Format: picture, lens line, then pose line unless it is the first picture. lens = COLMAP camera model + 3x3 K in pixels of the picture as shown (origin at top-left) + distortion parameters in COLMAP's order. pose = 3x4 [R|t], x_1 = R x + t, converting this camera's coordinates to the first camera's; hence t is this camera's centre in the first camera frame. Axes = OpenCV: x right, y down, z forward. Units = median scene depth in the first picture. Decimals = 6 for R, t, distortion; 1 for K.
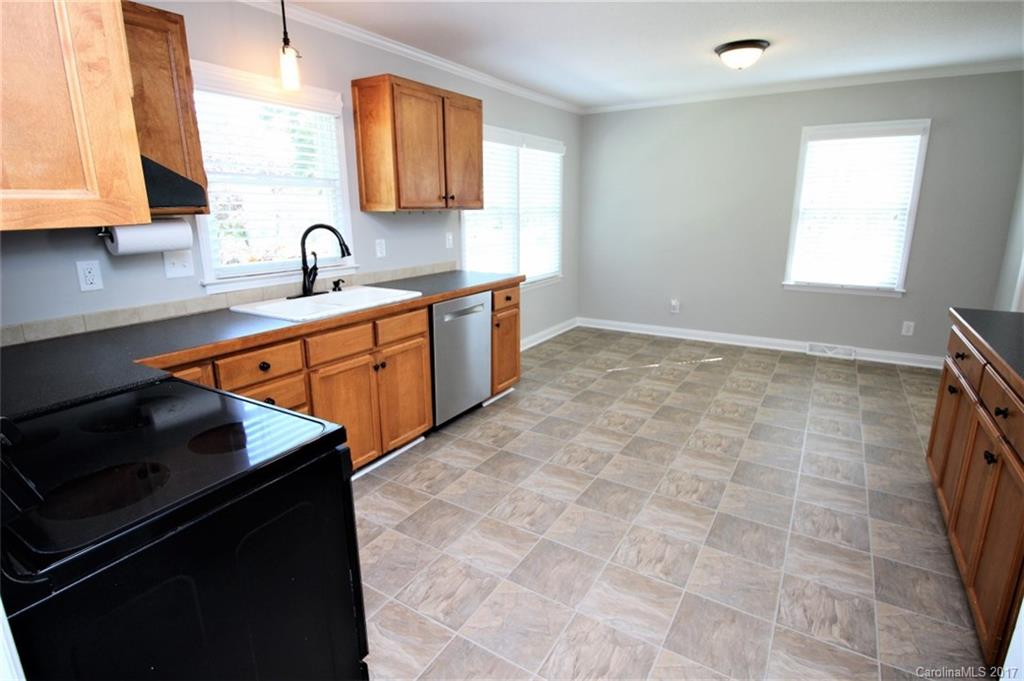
lens RADIAL K [[516.9, 0, 510.6], [0, 516.9, 331.7], [0, 0, 1]] dist [0.002084, -0.012871]
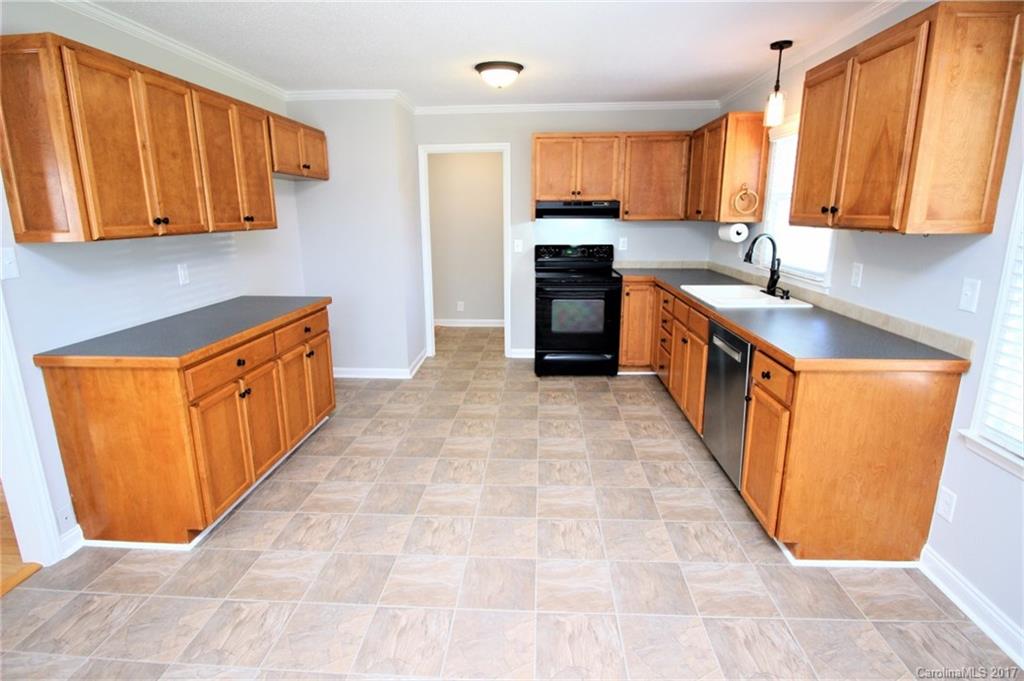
lens RADIAL K [[516.9, 0, 509.8], [0, 516.9, 333.0], [0, 0, 1]] dist [0.002084, -0.012871]
pose [[-0.877823, 0.122057, -0.463173, 0.595338], [-0.100723, 0.898328, 0.427624, -0.375361], [0.468276, 0.422030, -0.776279, 1.451411]]
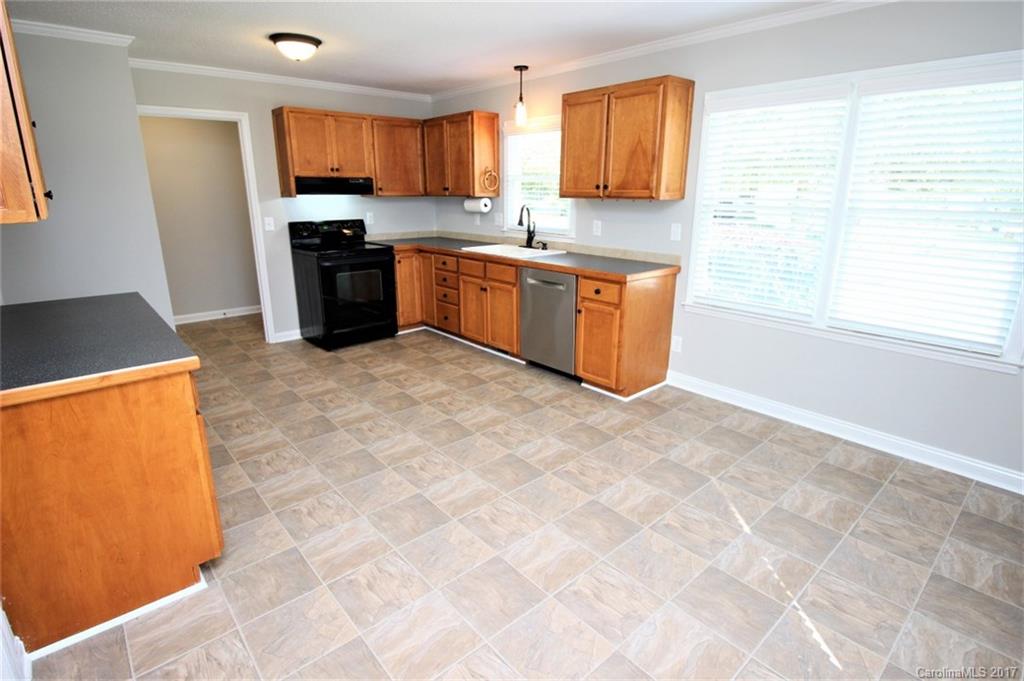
lens RADIAL K [[514.2, 0, 508.8], [0, 514.2, 337.3], [0, 0, 1]] dist [0.000204, -0.010356]
pose [[-0.289281, 0.270976, -0.918090, 1.055515], [-0.224512, 0.913138, 0.340255, -0.306766], [0.930543, 0.304551, -0.203316, 1.182036]]
